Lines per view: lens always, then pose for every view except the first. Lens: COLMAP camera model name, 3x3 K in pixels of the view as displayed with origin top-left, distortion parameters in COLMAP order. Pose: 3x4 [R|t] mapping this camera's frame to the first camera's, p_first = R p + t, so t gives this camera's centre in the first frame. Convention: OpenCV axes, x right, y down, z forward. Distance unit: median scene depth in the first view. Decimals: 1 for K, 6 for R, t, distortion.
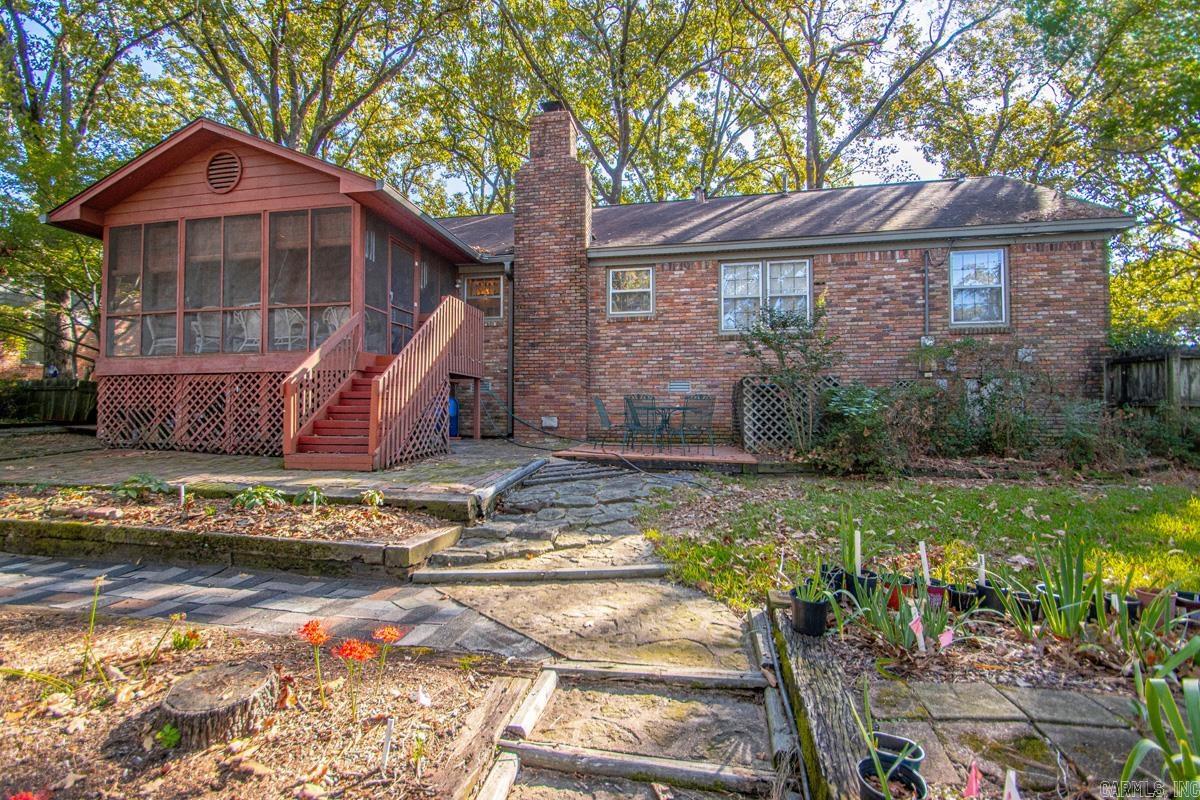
lens RADIAL K [[554.5, 0, 584.4], [0, 554.5, 403.6], [0, 0, 1]] dist [0.012819, -0.018543]
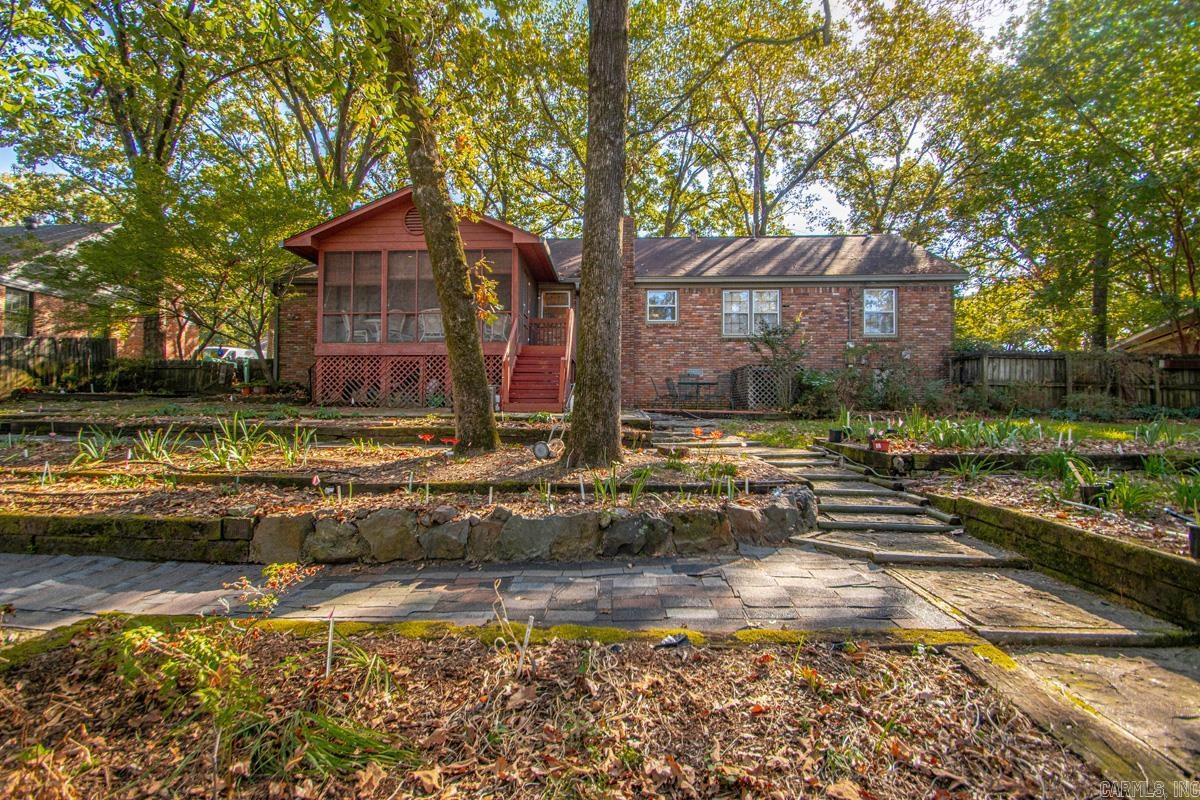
lens RADIAL K [[550.7, 0, 583.4], [0, 550.7, 403.2], [0, 0, 1]] dist [0.003392, 0.000178]
pose [[0.990266, 0.008372, 0.138937, -0.346900], [-0.009141, 0.999946, 0.004892, 0.052181], [-0.138889, -0.006114, 0.990289, -0.445487]]
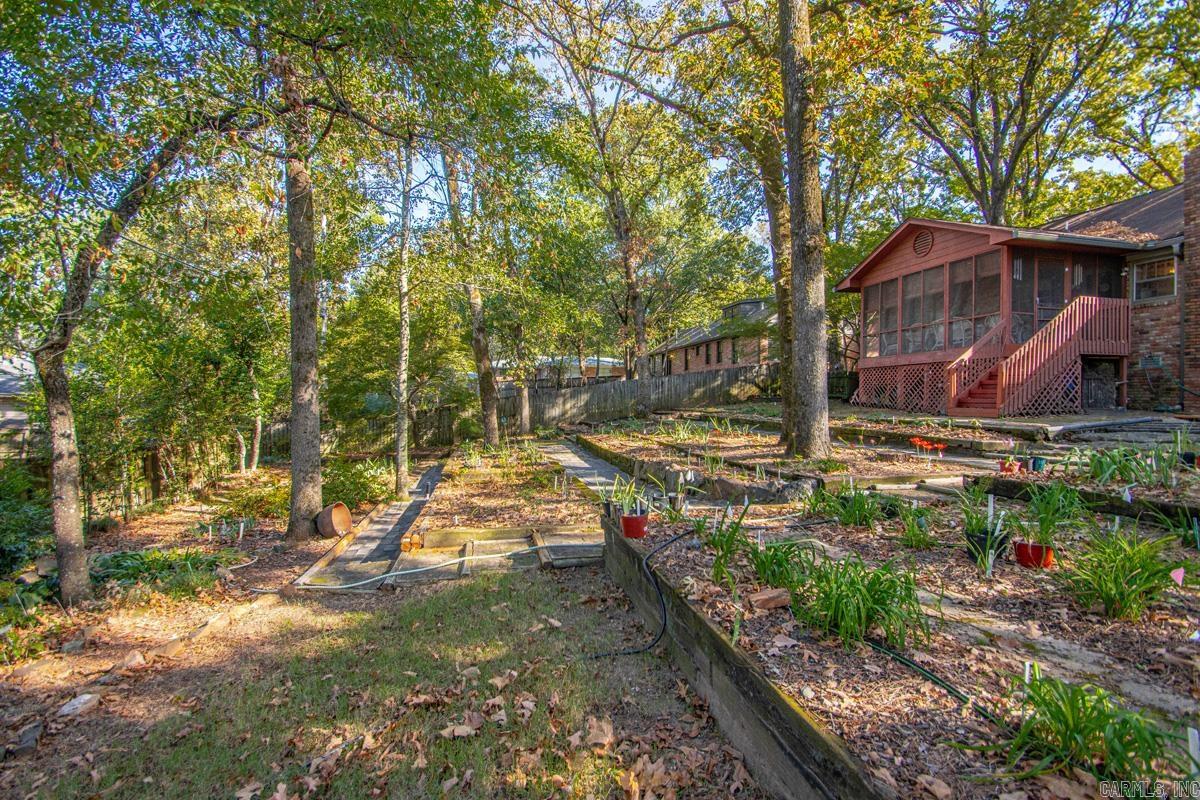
lens RADIAL K [[554.5, 0, 584.4], [0, 554.5, 403.6], [0, 0, 1]] dist [0.012819, -0.018543]
pose [[0.386470, 0.010880, -0.922238, 0.433342], [0.013894, 0.999748, 0.017617, 0.019483], [0.922197, -0.019622, 0.386222, -0.511065]]
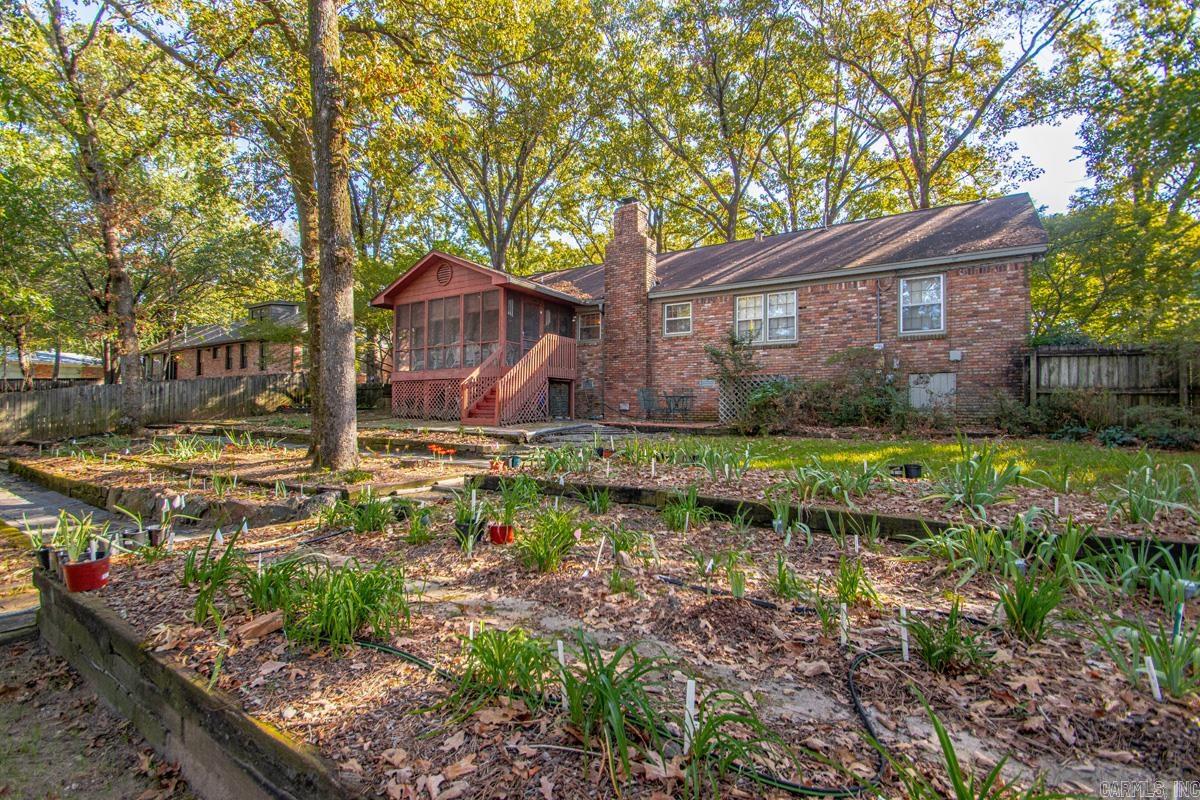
lens RADIAL K [[554.5, 0, 584.4], [0, 554.5, 403.6], [0, 0, 1]] dist [0.012819, -0.018543]
pose [[0.924672, 0.001245, -0.380763, 0.450400], [0.000305, 0.999992, 0.004010, 0.019004], [0.380765, -0.003824, 0.924664, -0.502126]]
